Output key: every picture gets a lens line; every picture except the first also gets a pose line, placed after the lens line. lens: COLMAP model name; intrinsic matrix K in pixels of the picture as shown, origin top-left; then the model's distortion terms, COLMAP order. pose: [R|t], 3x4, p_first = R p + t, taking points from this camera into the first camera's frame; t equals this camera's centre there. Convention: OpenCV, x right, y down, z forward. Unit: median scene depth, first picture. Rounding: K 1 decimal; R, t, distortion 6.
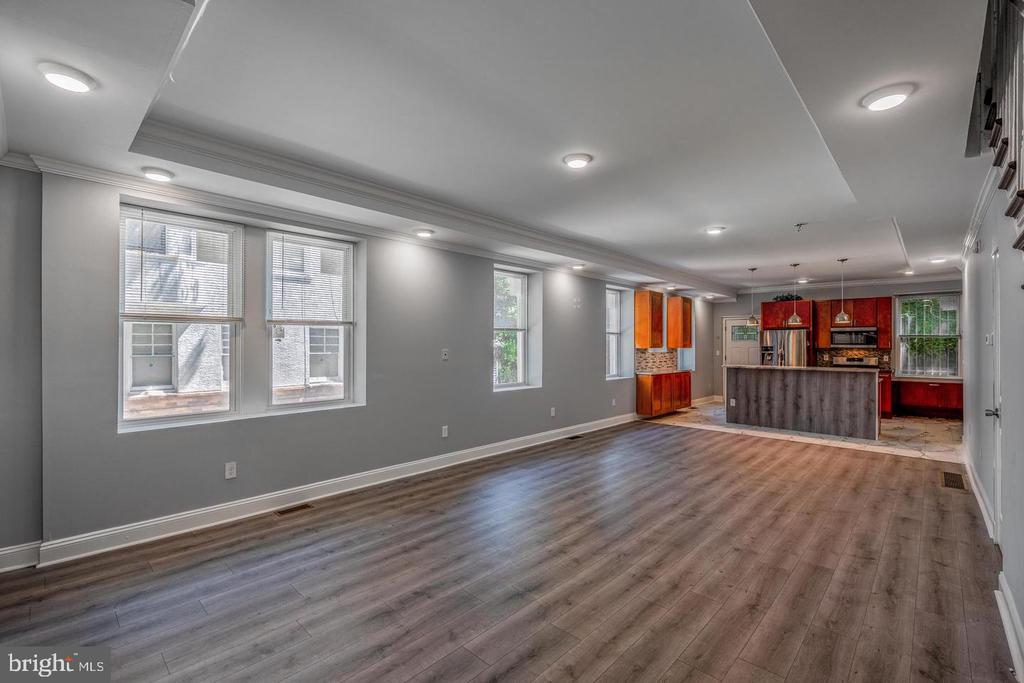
lens RADIAL K [[452.9, 0, 511.1], [0, 452.9, 349.8], [0, 0, 1]] dist [-0.000862, -0.000512]
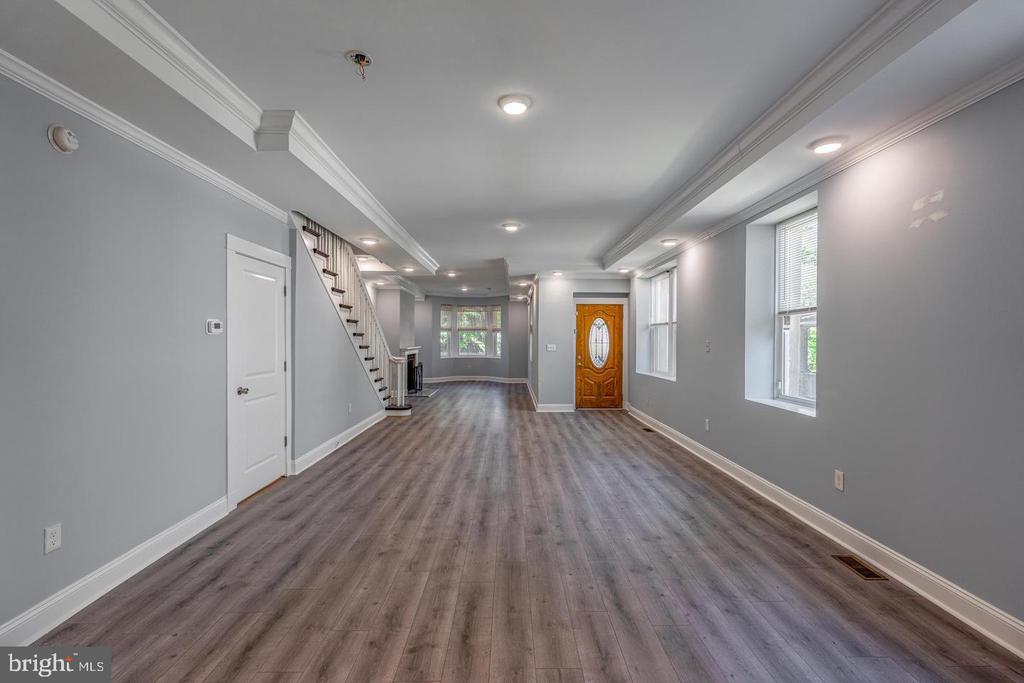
lens RADIAL K [[457.6, 0, 513.7], [0, 457.6, 341.7], [0, 0, 1]] dist [0.000002, 0.000080]
pose [[-0.725584, -0.000880, -0.688133, 0.842617], [-0.011361, 0.999878, 0.010702, -0.005181], [0.688039, 0.015583, -0.725506, 1.433876]]
